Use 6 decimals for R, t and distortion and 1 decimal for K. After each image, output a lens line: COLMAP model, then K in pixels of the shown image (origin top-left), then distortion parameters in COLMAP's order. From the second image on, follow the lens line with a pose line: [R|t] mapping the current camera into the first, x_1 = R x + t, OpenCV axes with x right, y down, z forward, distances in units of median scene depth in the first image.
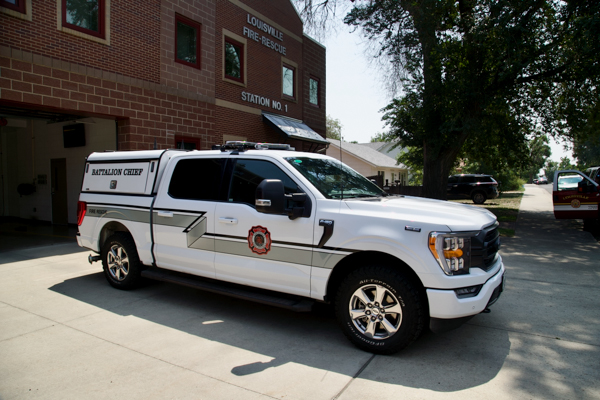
lens RADIAL K [[404.0, 0, 298.3], [0, 404.0, 199.7], [0, 0, 1]] dist [-0.128961, 0.070583]
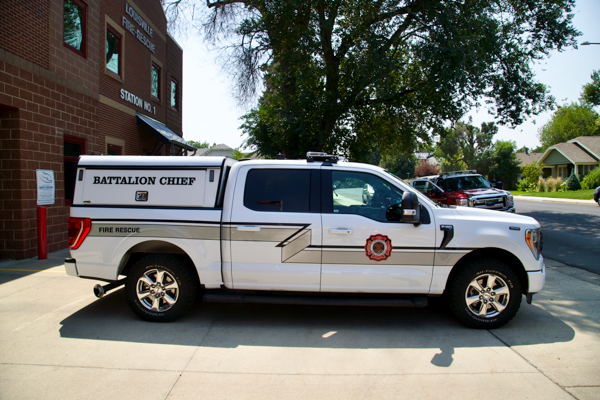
lens RADIAL K [[404.0, 0, 298.3], [0, 404.0, 199.7], [0, 0, 1]] dist [-0.128961, 0.070583]
pose [[0.874531, -0.014692, 0.484748, -0.652907], [0.021797, 0.999722, -0.009025, -0.017992], [-0.484480, 0.018458, 0.874607, 0.138788]]
